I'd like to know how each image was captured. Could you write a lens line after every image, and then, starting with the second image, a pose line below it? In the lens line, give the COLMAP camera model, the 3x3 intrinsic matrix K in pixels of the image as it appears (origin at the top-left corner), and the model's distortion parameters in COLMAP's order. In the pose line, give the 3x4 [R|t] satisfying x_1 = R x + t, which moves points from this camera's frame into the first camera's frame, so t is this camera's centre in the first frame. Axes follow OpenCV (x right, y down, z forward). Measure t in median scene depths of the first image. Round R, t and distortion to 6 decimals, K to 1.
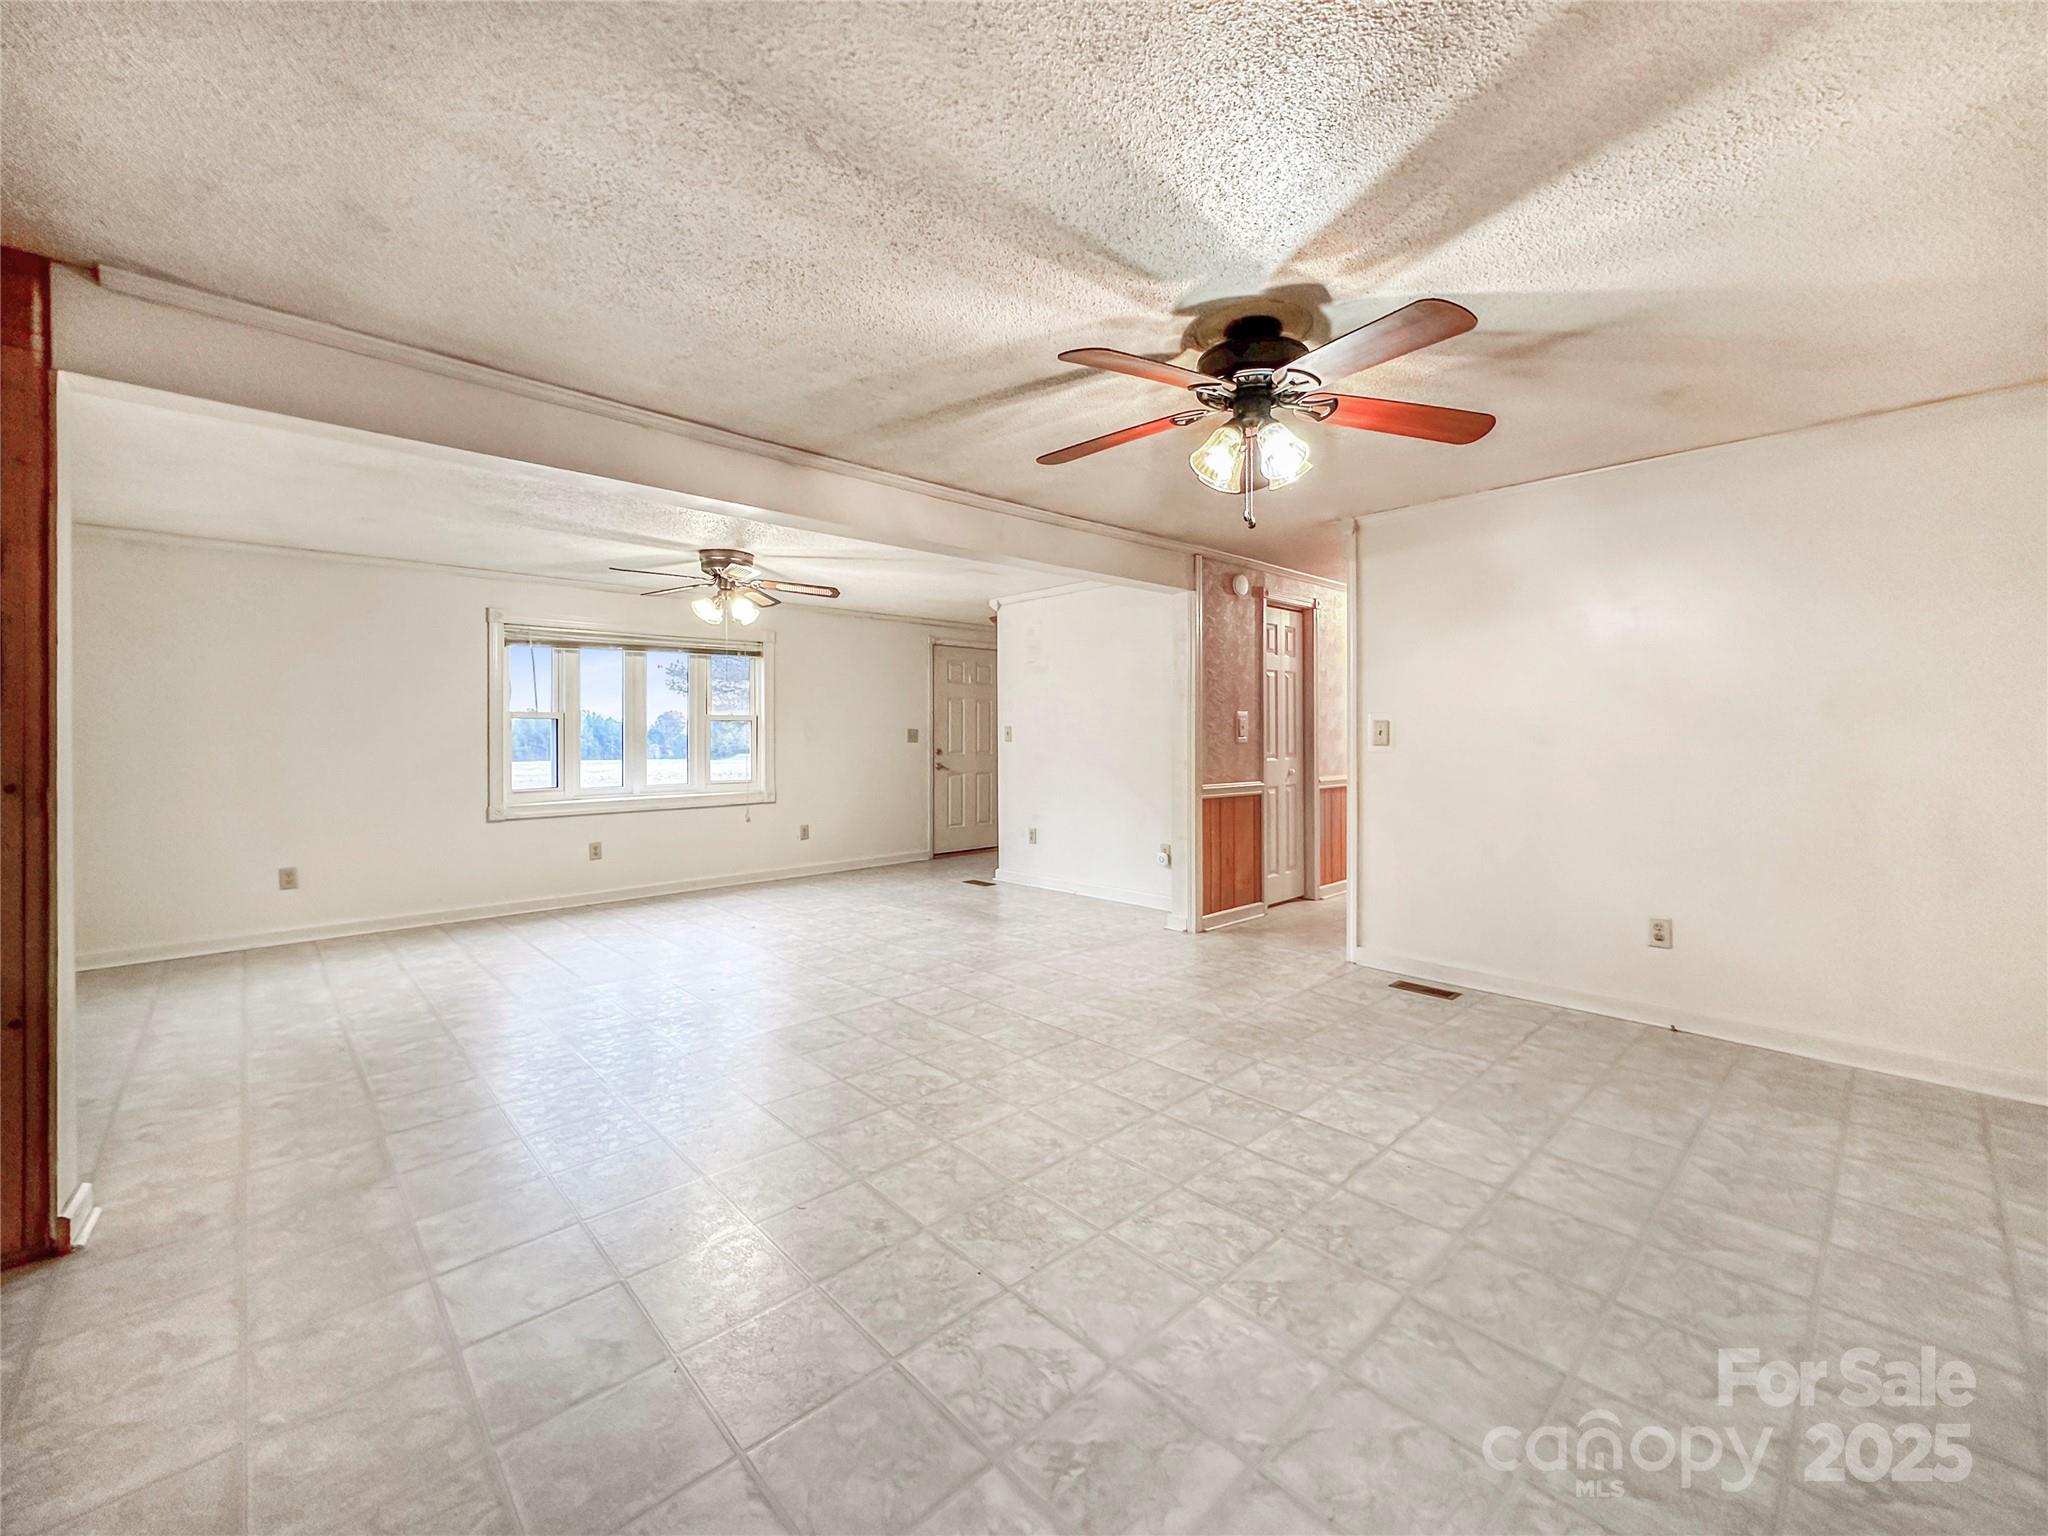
lens RADIAL K [[836.7, 0, 1031.2], [0, 836.7, 740.3], [0, 0, 1]] dist [-0.001545, -0.000286]
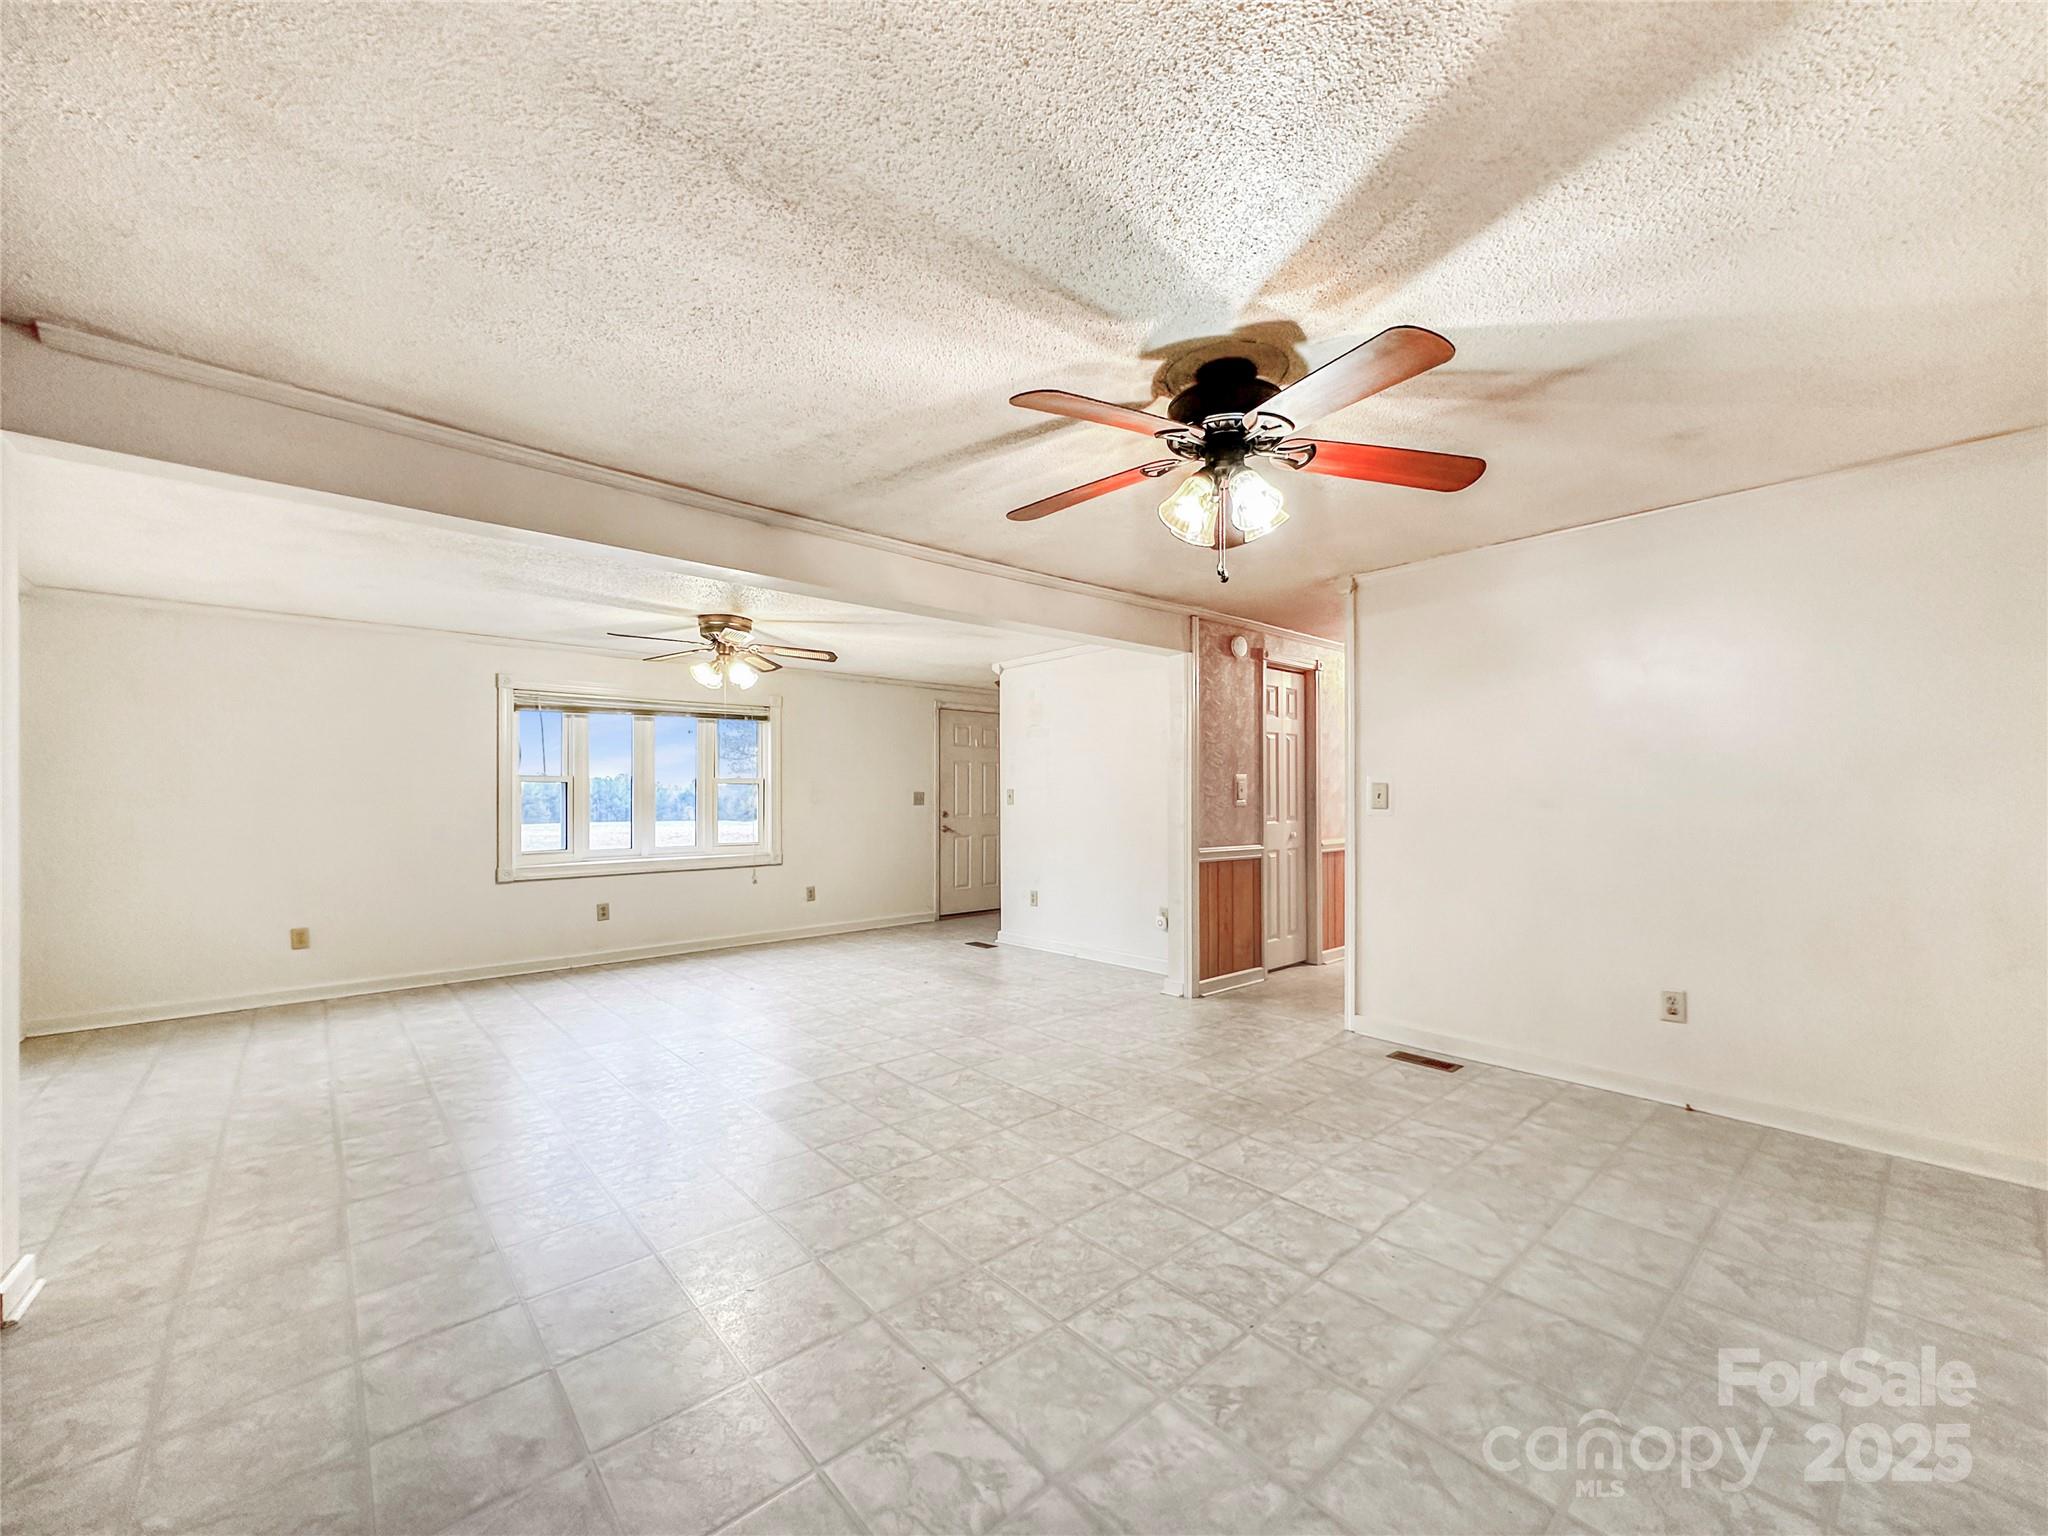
lens RADIAL K [[814.3, 0, 1022.6], [0, 814.3, 800.1], [0, 0, 1]] dist [0.005581, 0.000028]
pose [[0.999359, -0.000266, -0.035801, 0.065485], [0.000156, 0.999995, -0.003071, -0.002015], [0.035802, 0.003063, 0.999354, 0.062220]]
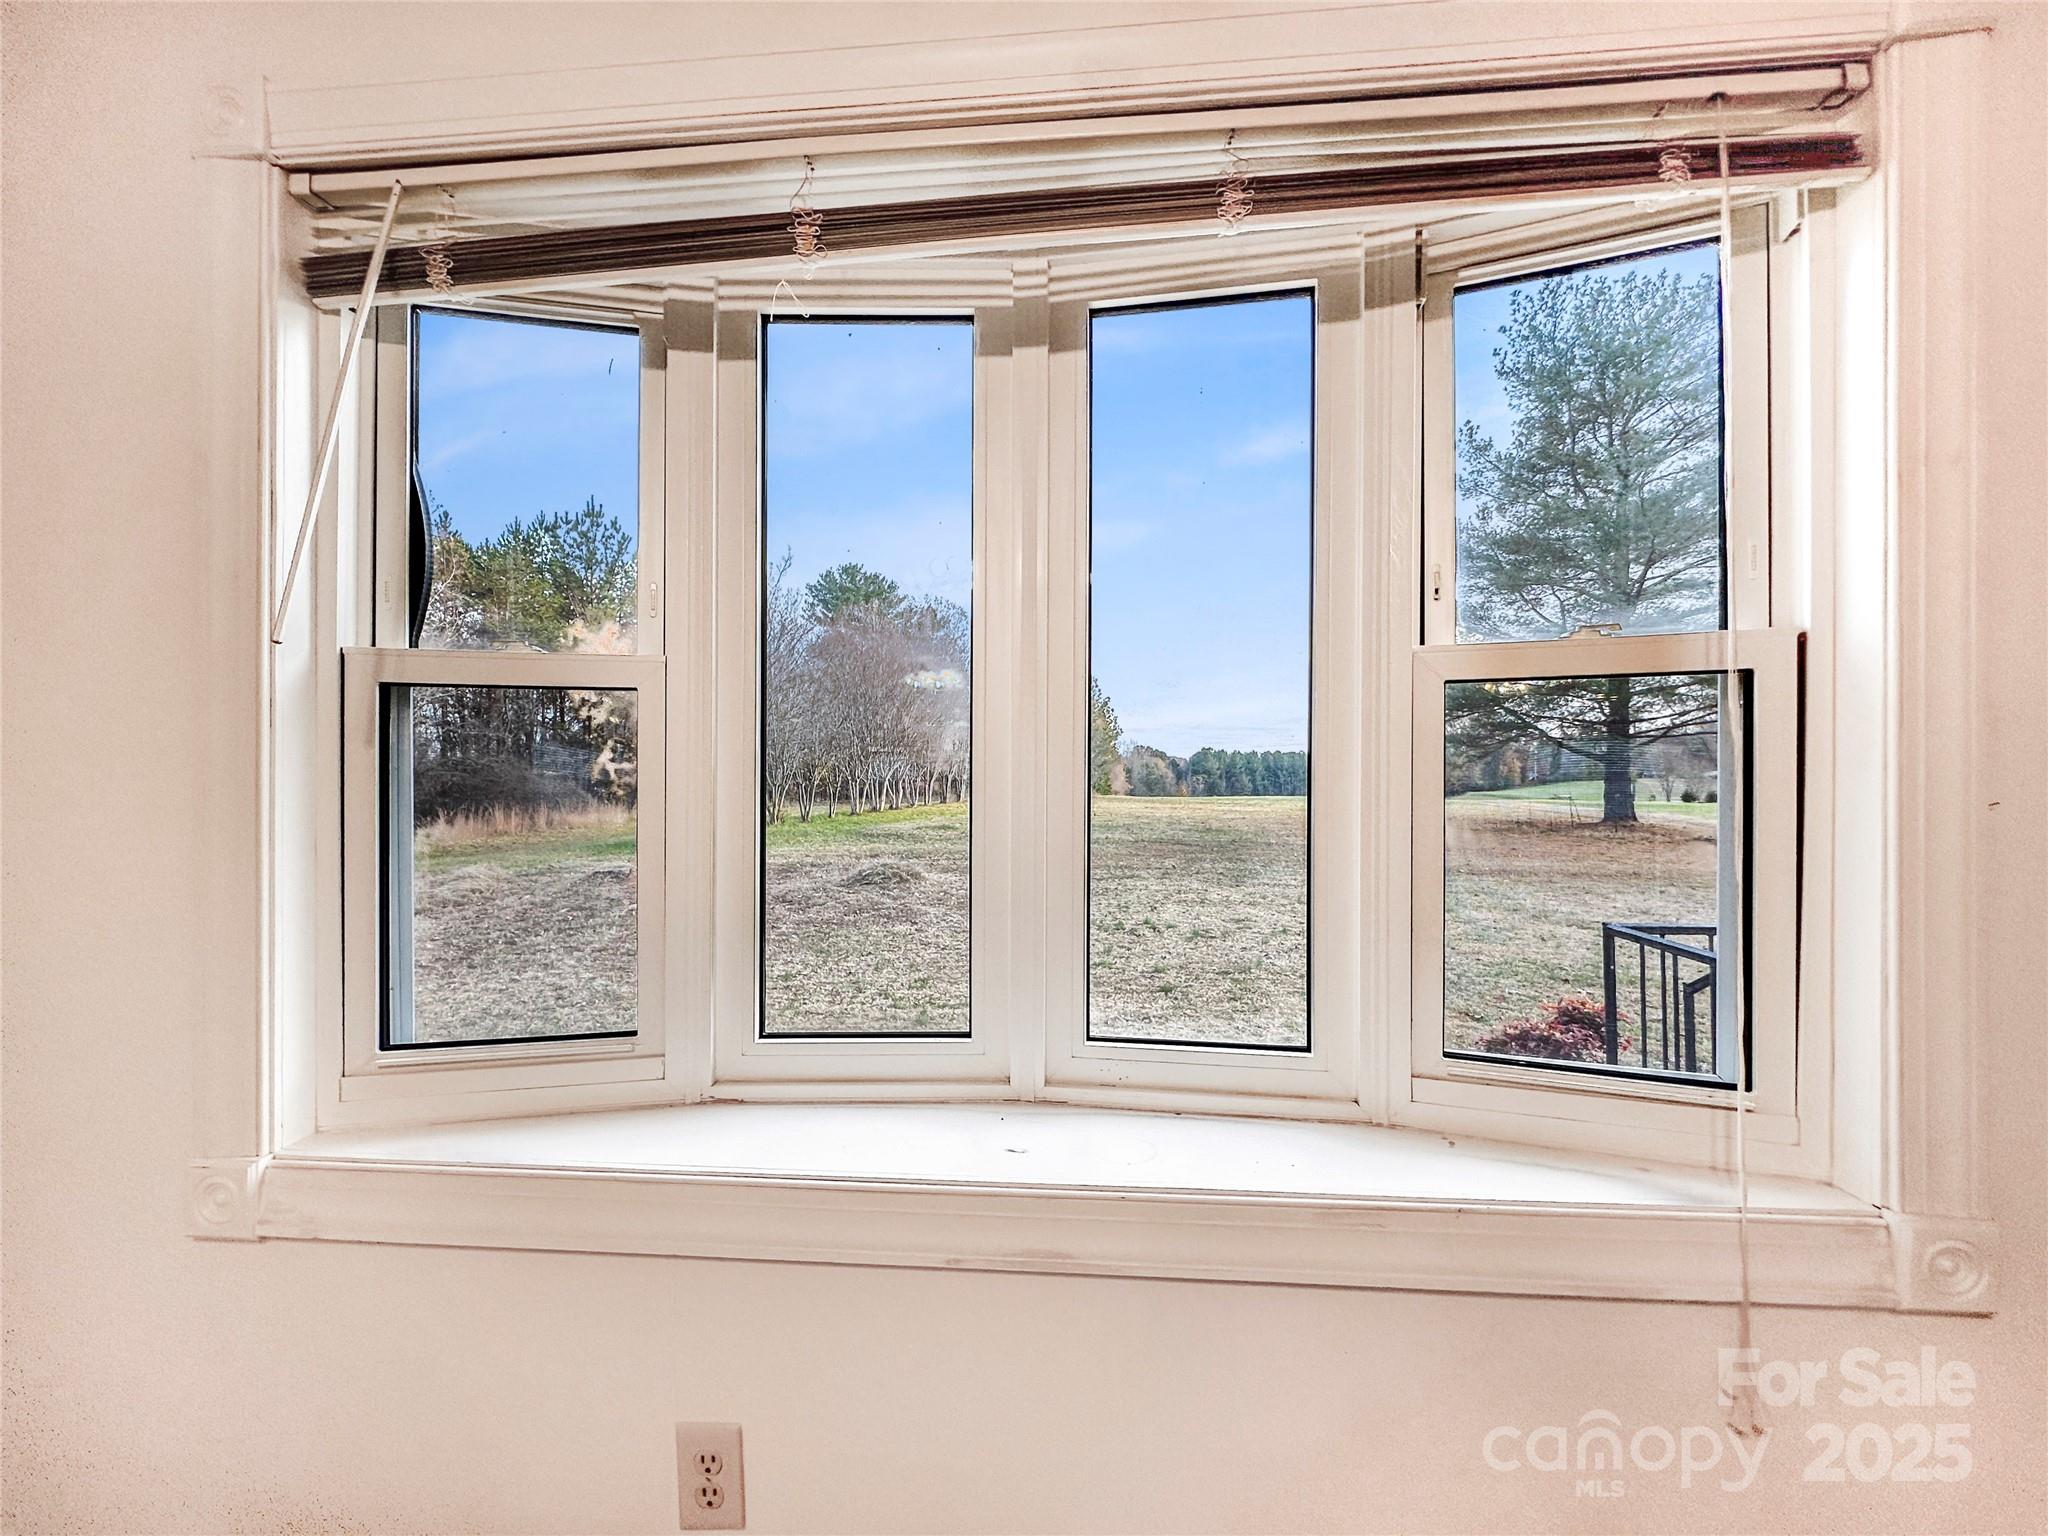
lens RADIAL K [[825.9, 0, 1026.3], [0, 825.9, 763.0], [0, 0, 1]] dist [0.001395, 0.000773]
pose [[0.668870, -0.005811, -0.743357, -0.926816], [-0.006150, 0.999892, -0.013350, -0.017146], [0.743354, 0.013501, 0.668762, 2.405318]]
